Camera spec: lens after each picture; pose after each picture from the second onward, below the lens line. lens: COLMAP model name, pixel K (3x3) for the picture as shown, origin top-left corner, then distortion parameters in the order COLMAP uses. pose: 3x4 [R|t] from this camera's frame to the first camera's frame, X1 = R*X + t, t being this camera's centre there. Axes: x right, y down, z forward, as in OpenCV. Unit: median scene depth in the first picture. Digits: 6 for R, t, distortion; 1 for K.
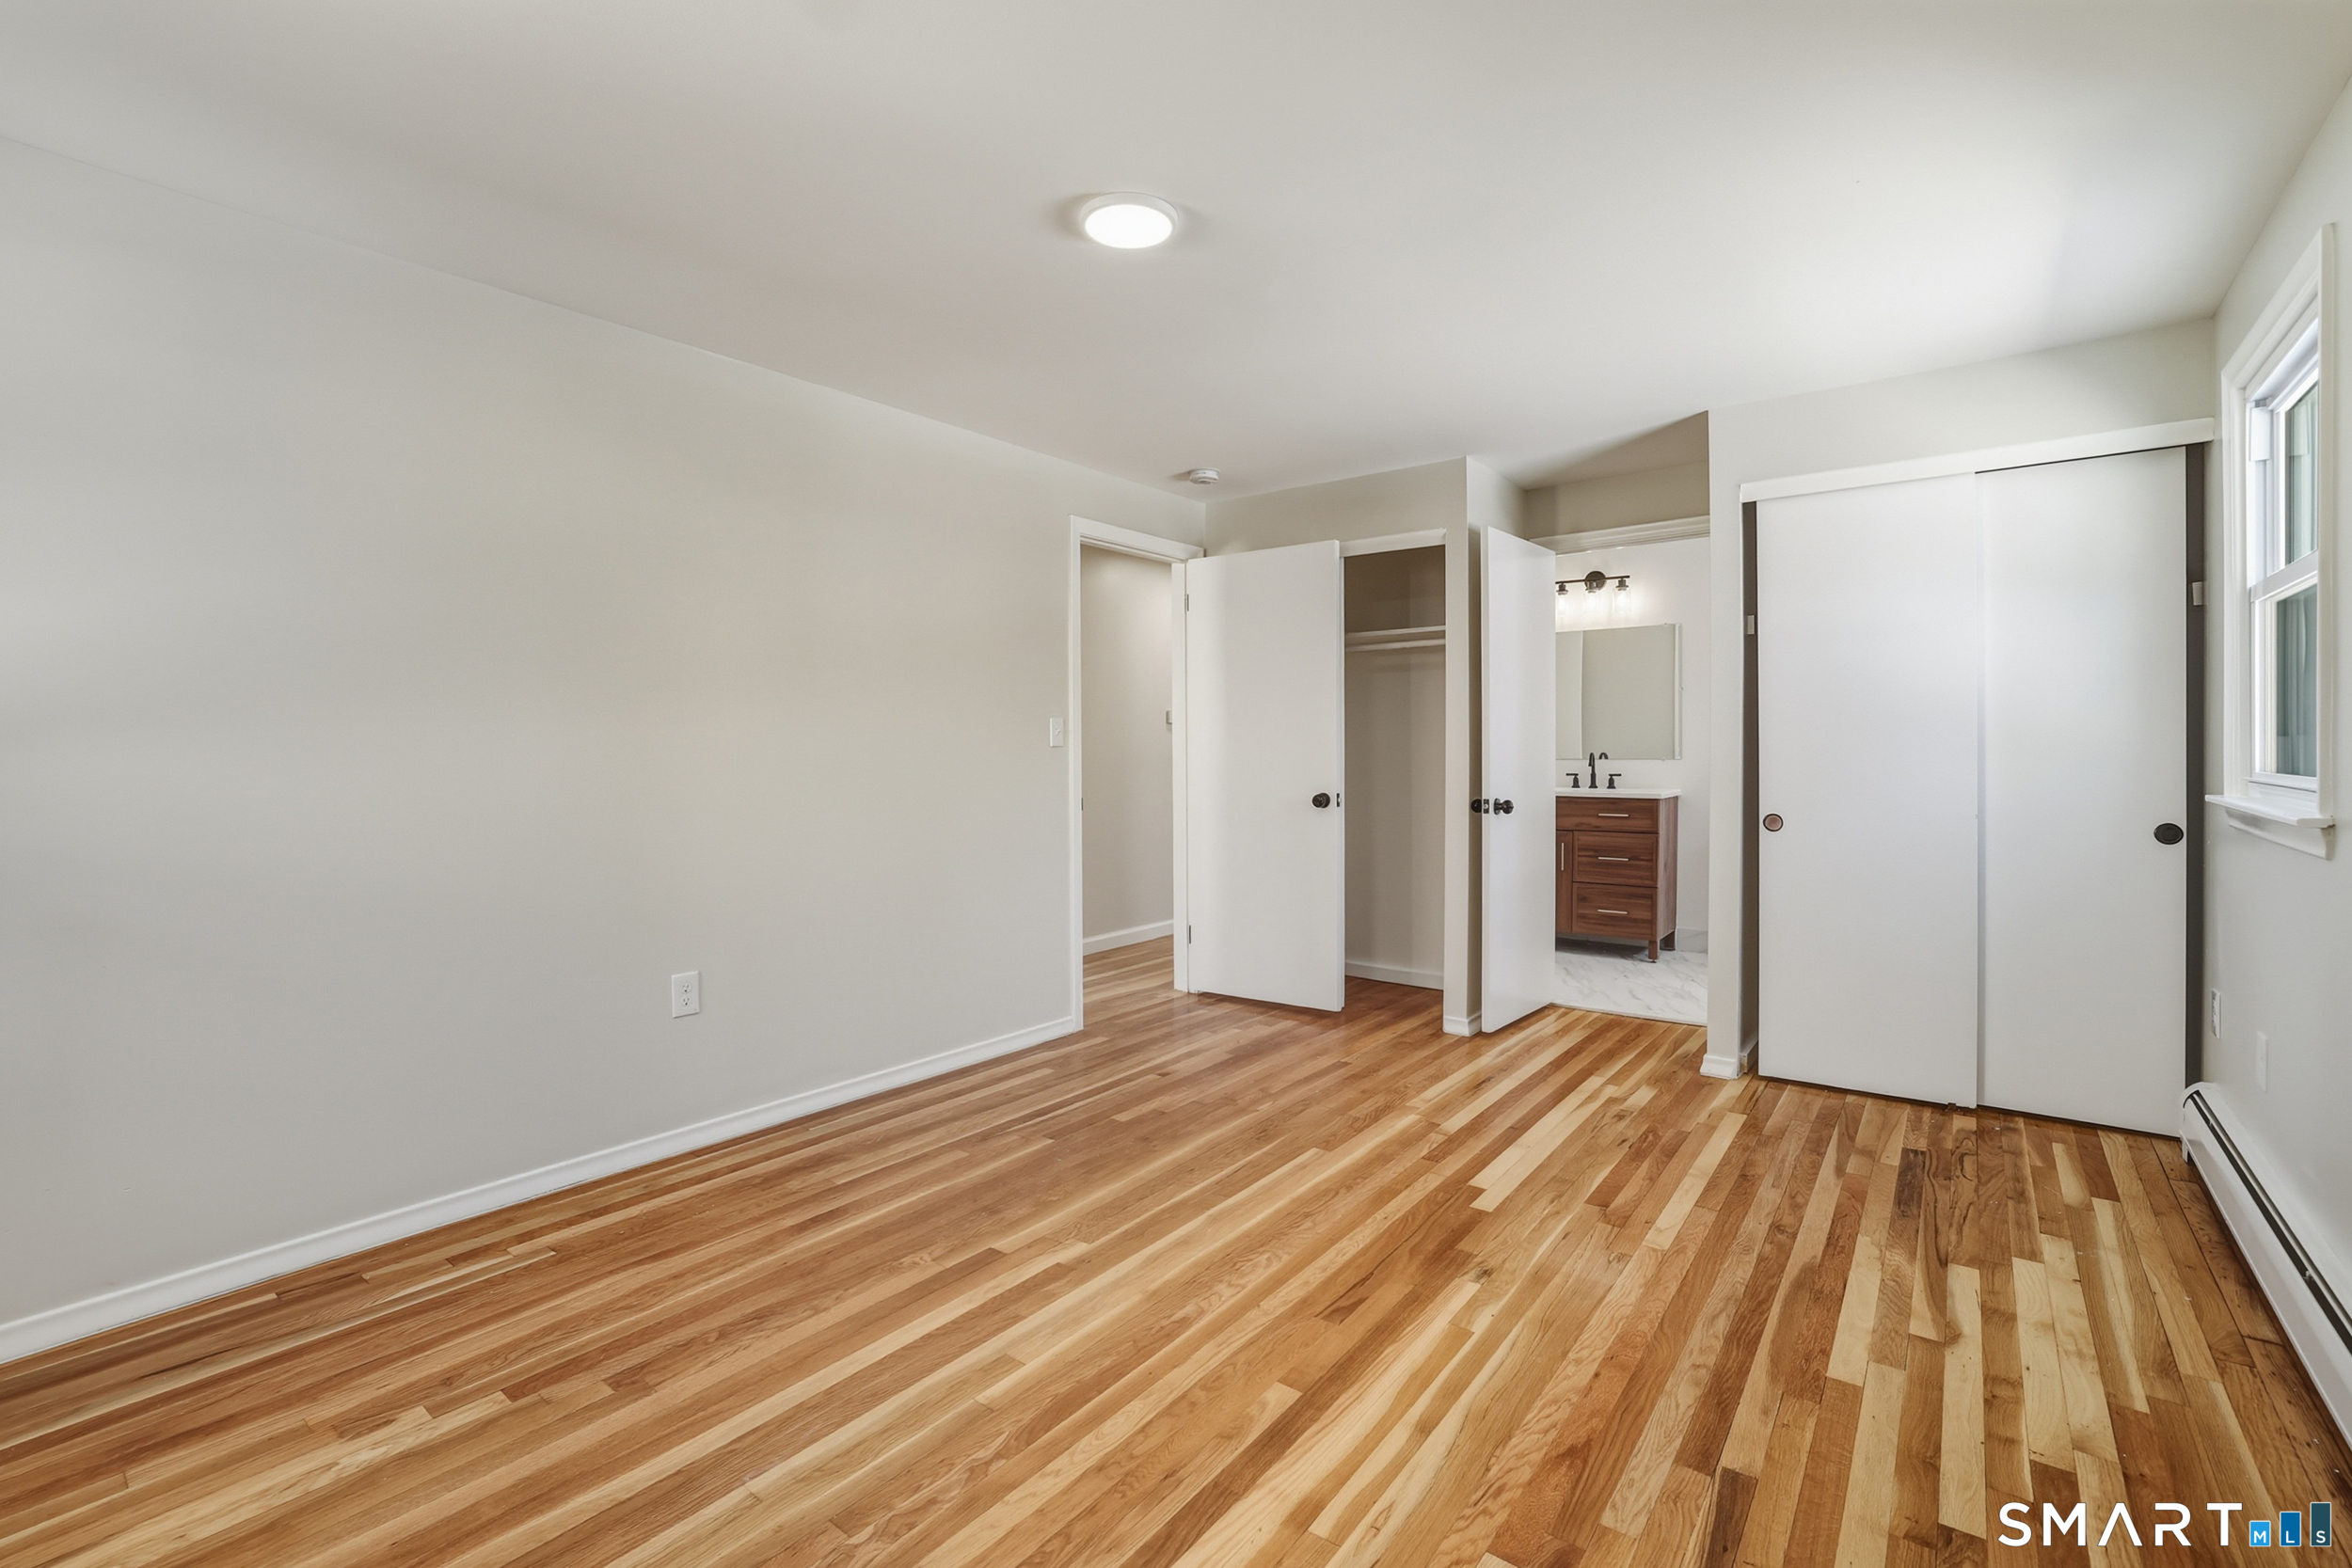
lens RADIAL K [[1029.5, 0, 1171.2], [0, 1029.5, 769.9], [0, 0, 1]] dist [-0.026644, 0.005718]
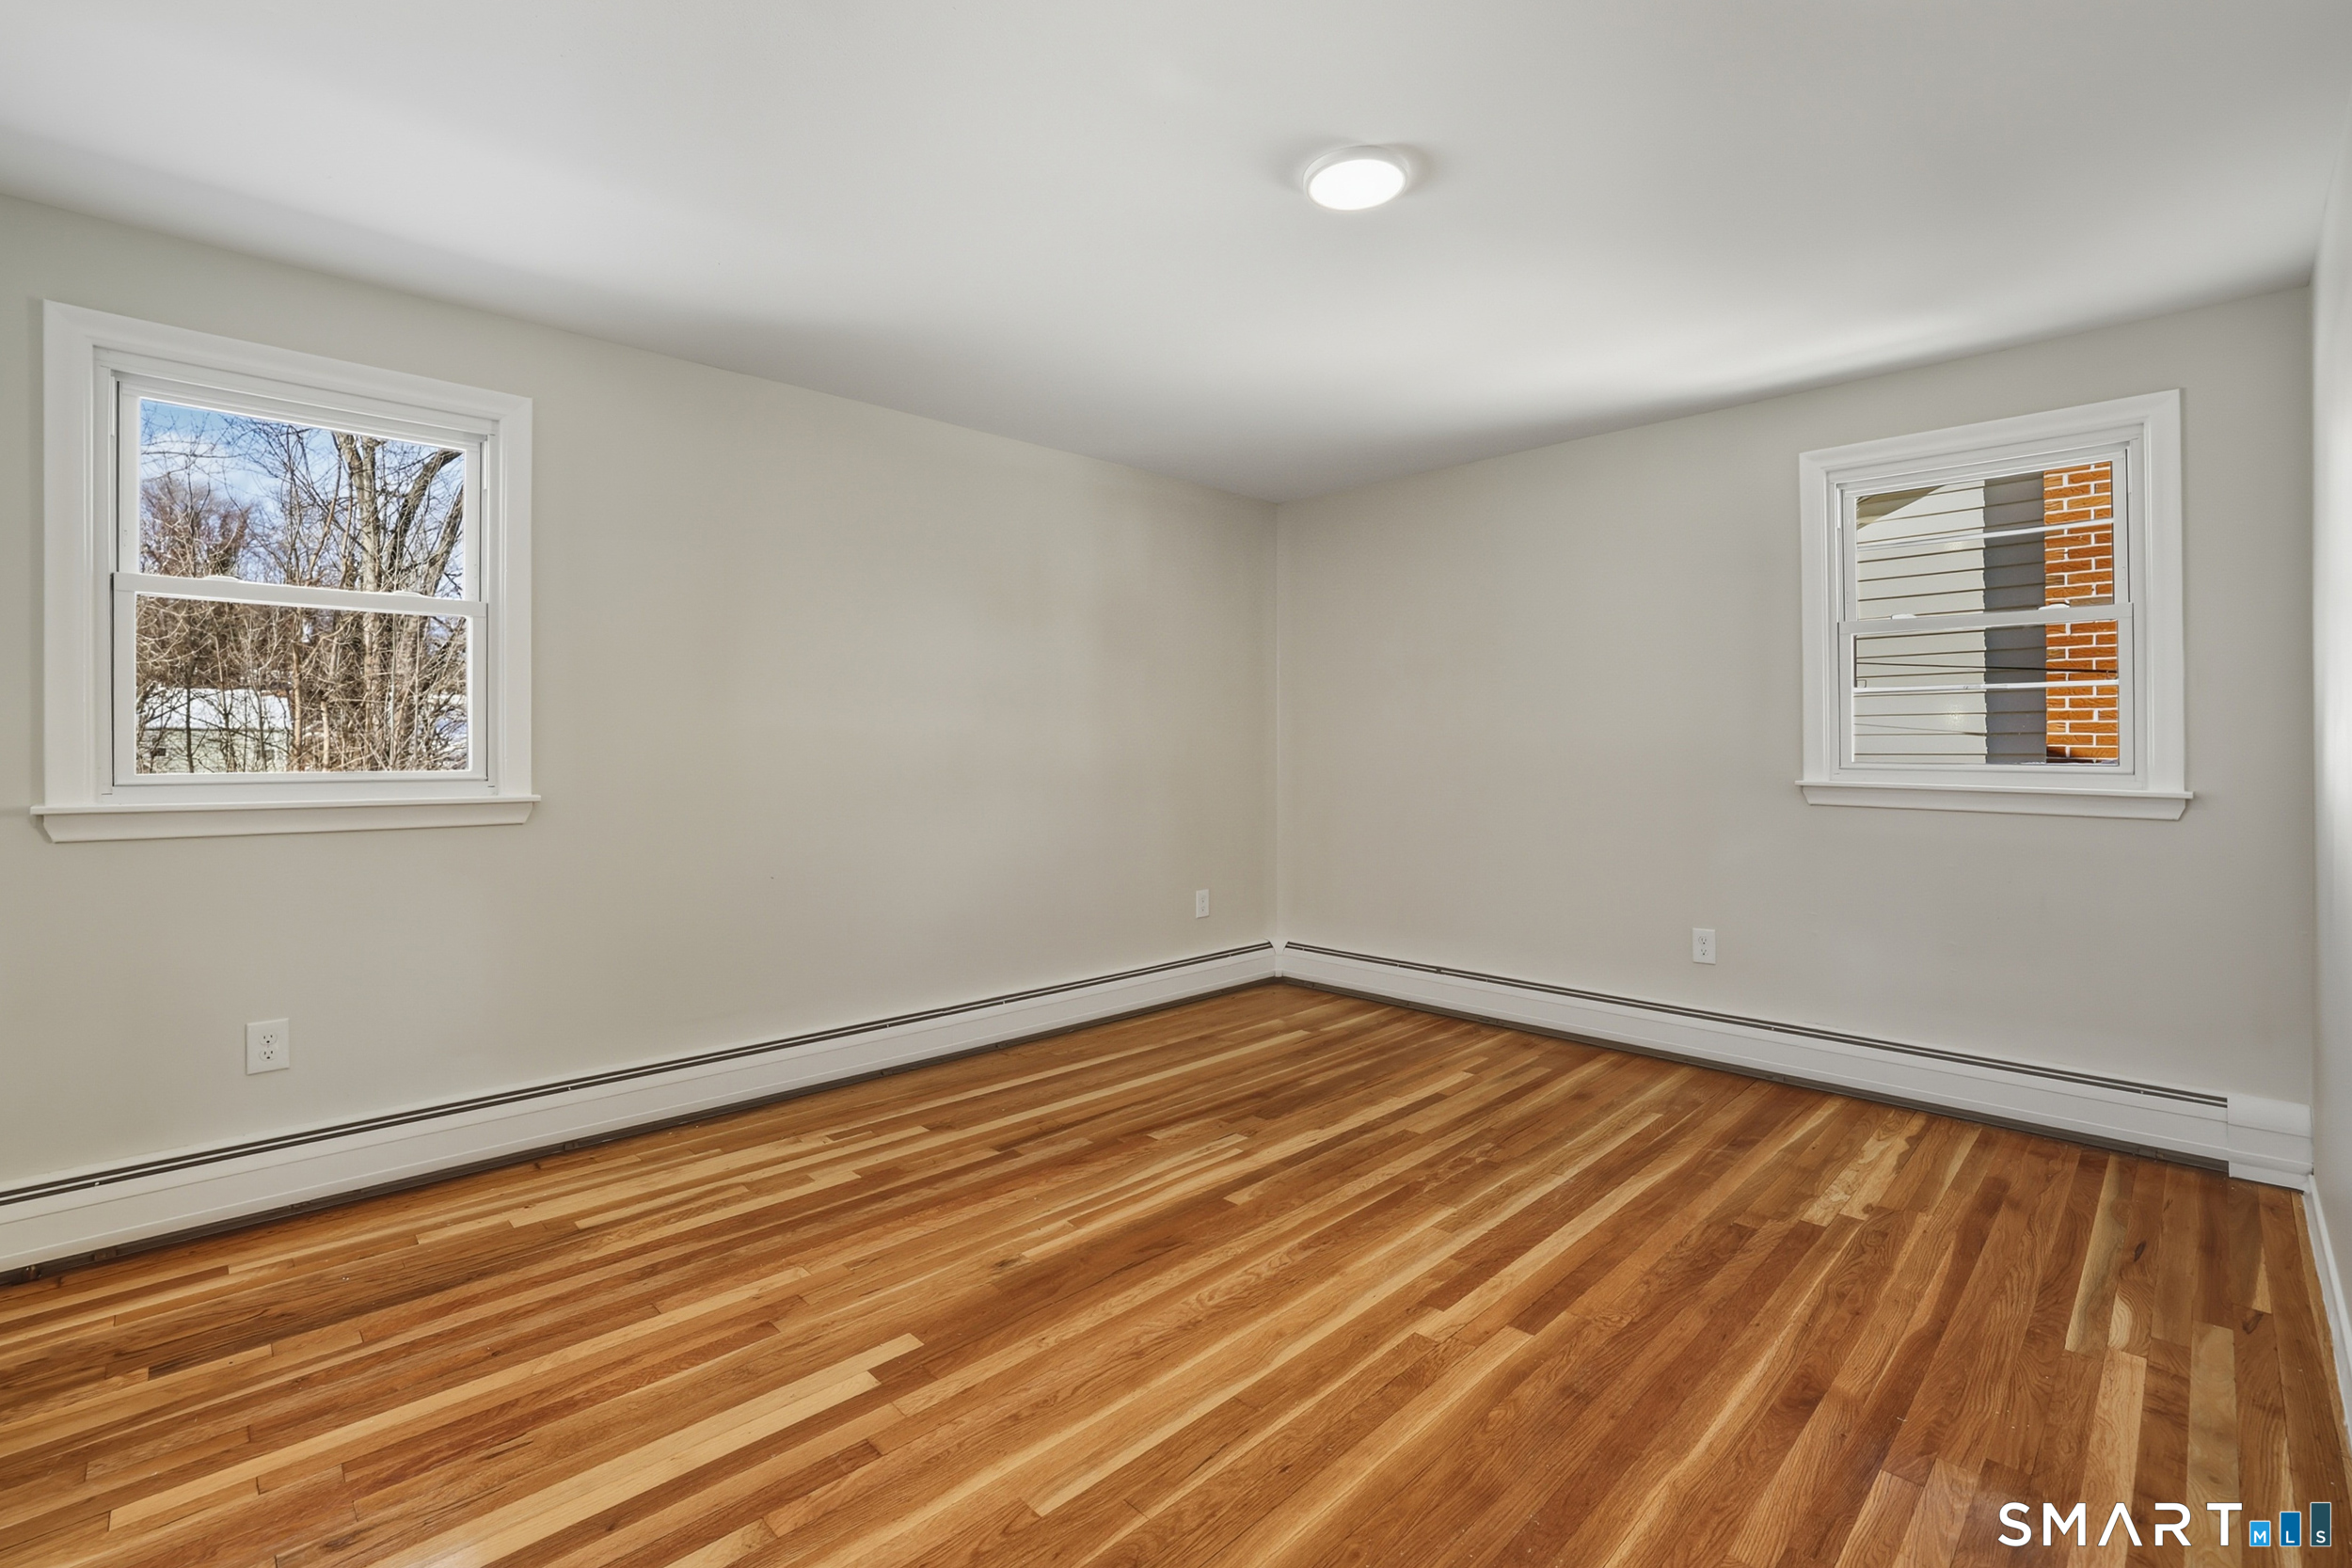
lens RADIAL K [[1029.5, 0, 1213.6], [0, 1029.5, 748.4], [0, 0, 1]] dist [-0.026644, 0.005718]
pose [[-0.995657, 0.006025, 0.092899, 0.003837], [0.007723, 0.999809, 0.017934, -0.027962], [-0.092773, 0.018573, -0.995514, 1.705521]]
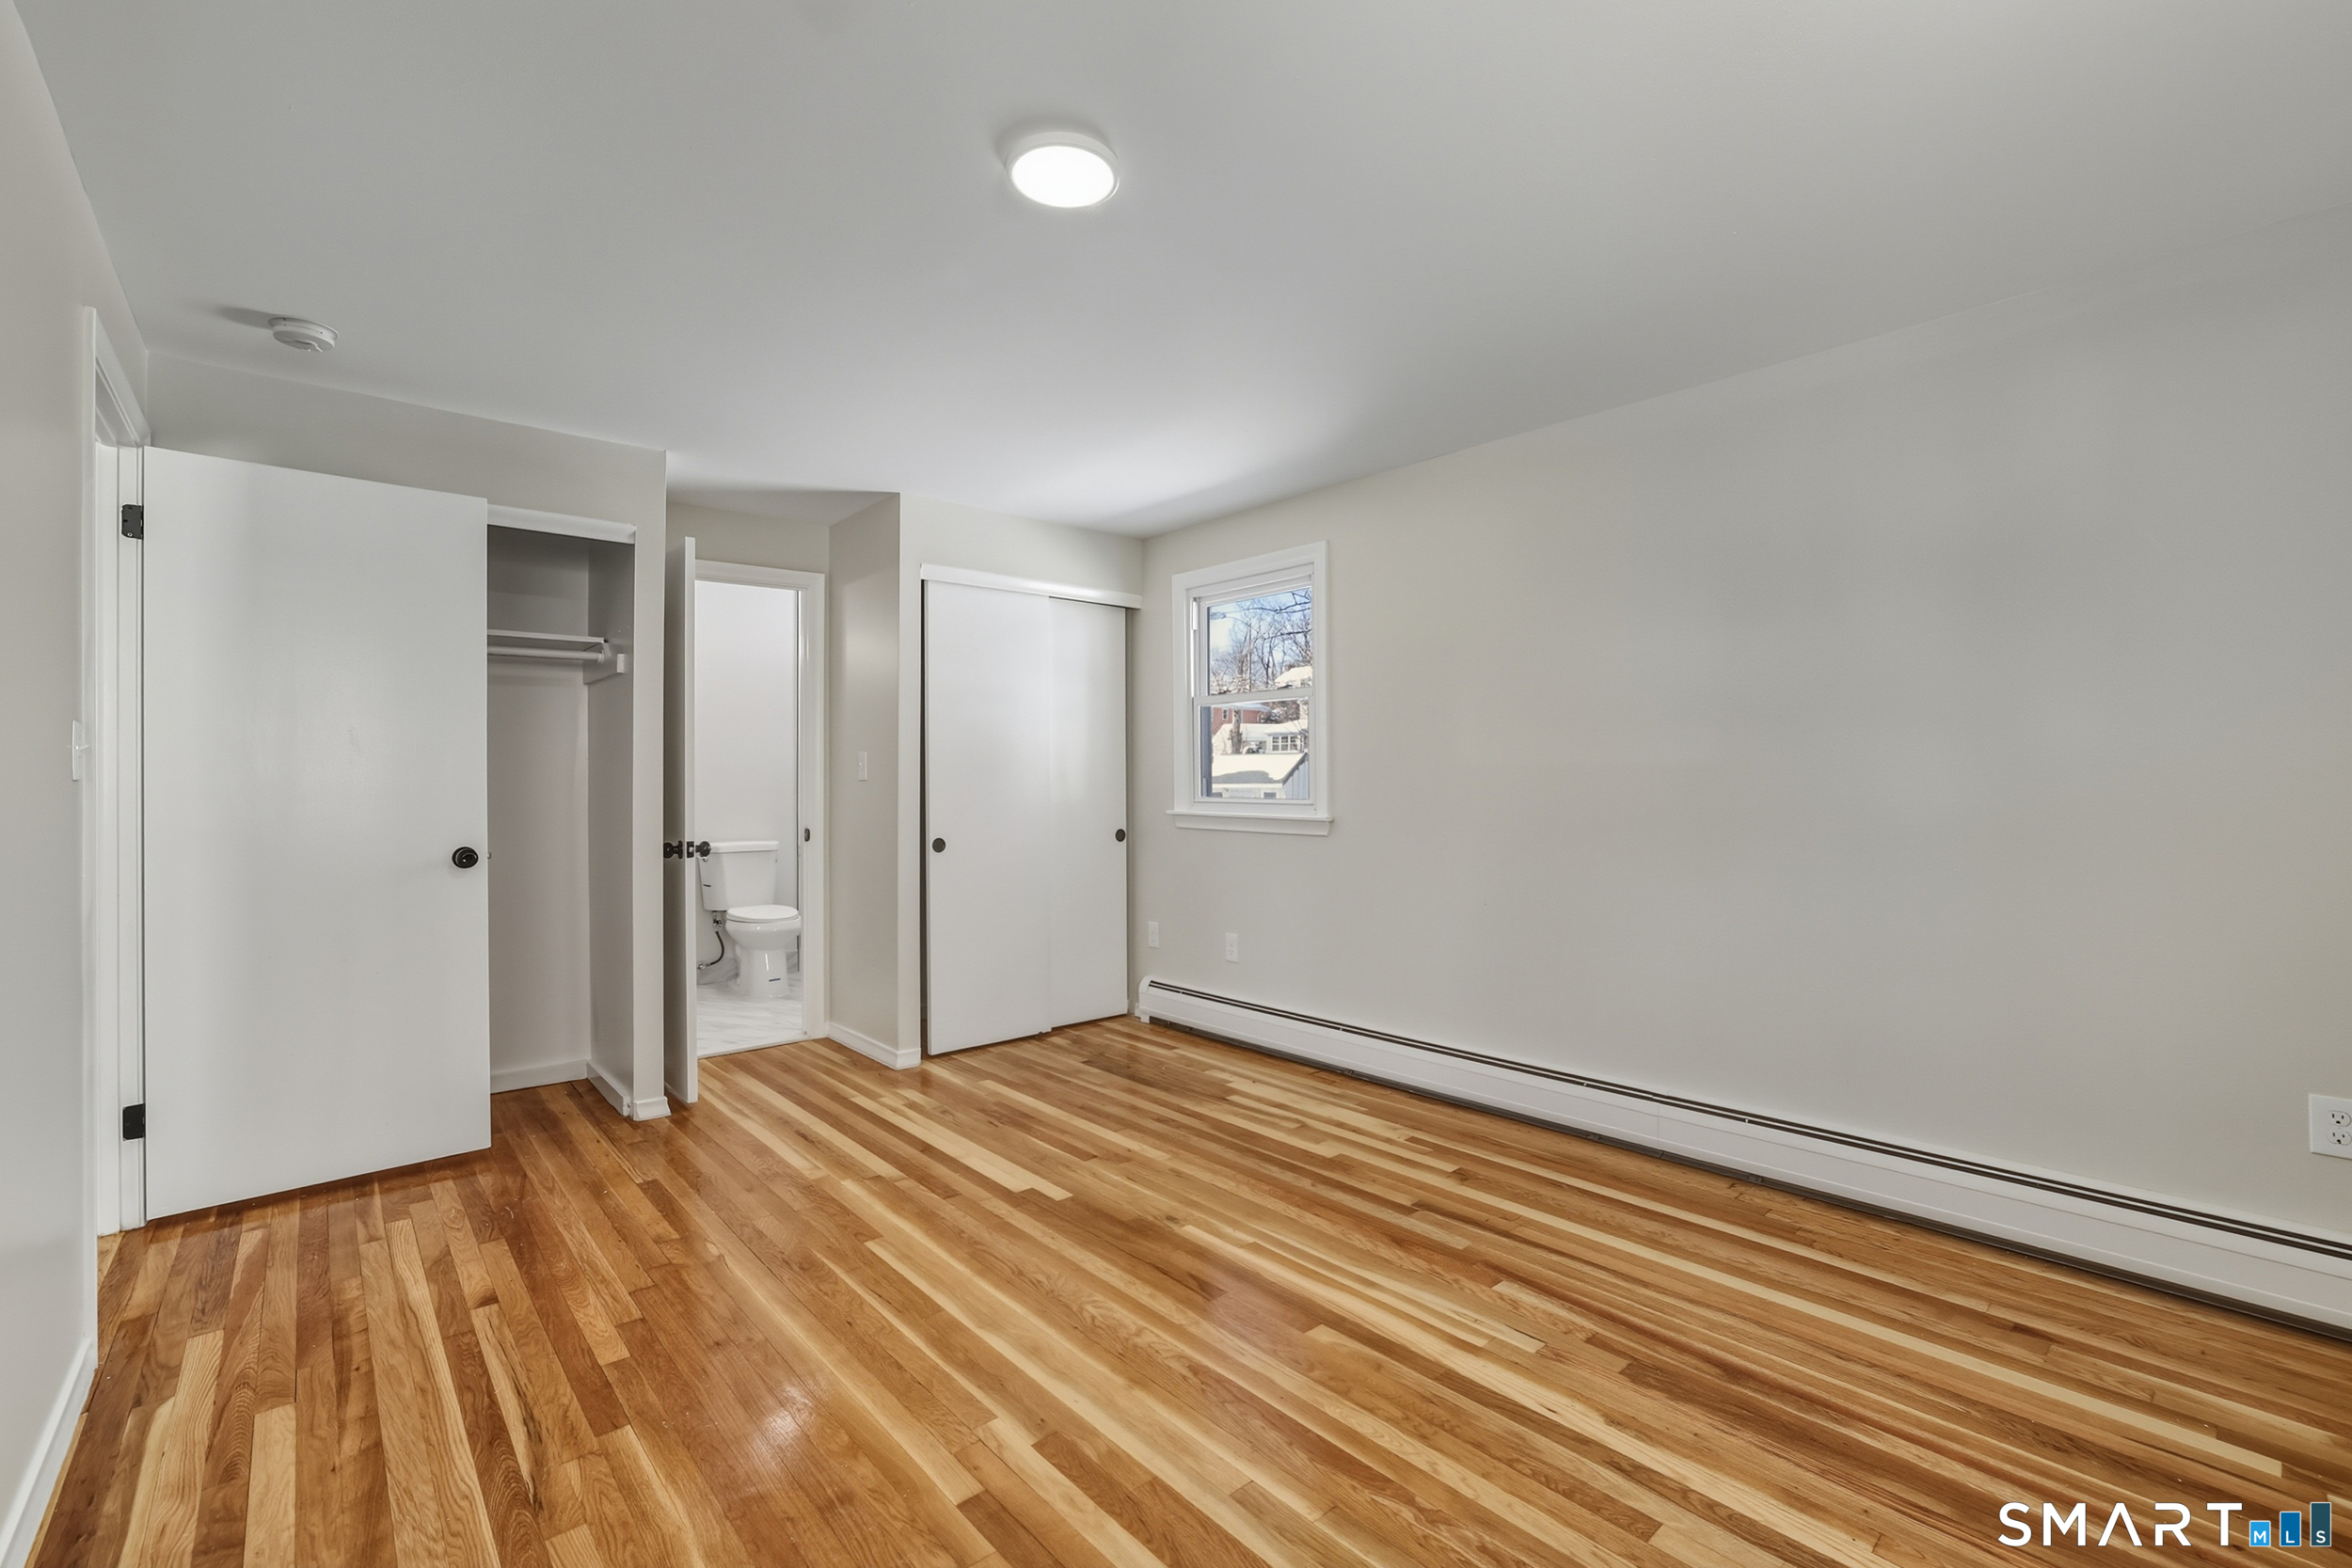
lens RADIAL K [[1029.5, 0, 1152.5], [0, 1029.5, 782.6], [0, 0, 1]] dist [-0.026644, 0.005718]
pose [[0.186281, 0.008610, 0.982459, -0.758774], [0.023413, 0.999639, -0.013200, -0.001820], [-0.982217, 0.025461, 0.186012, 0.677871]]
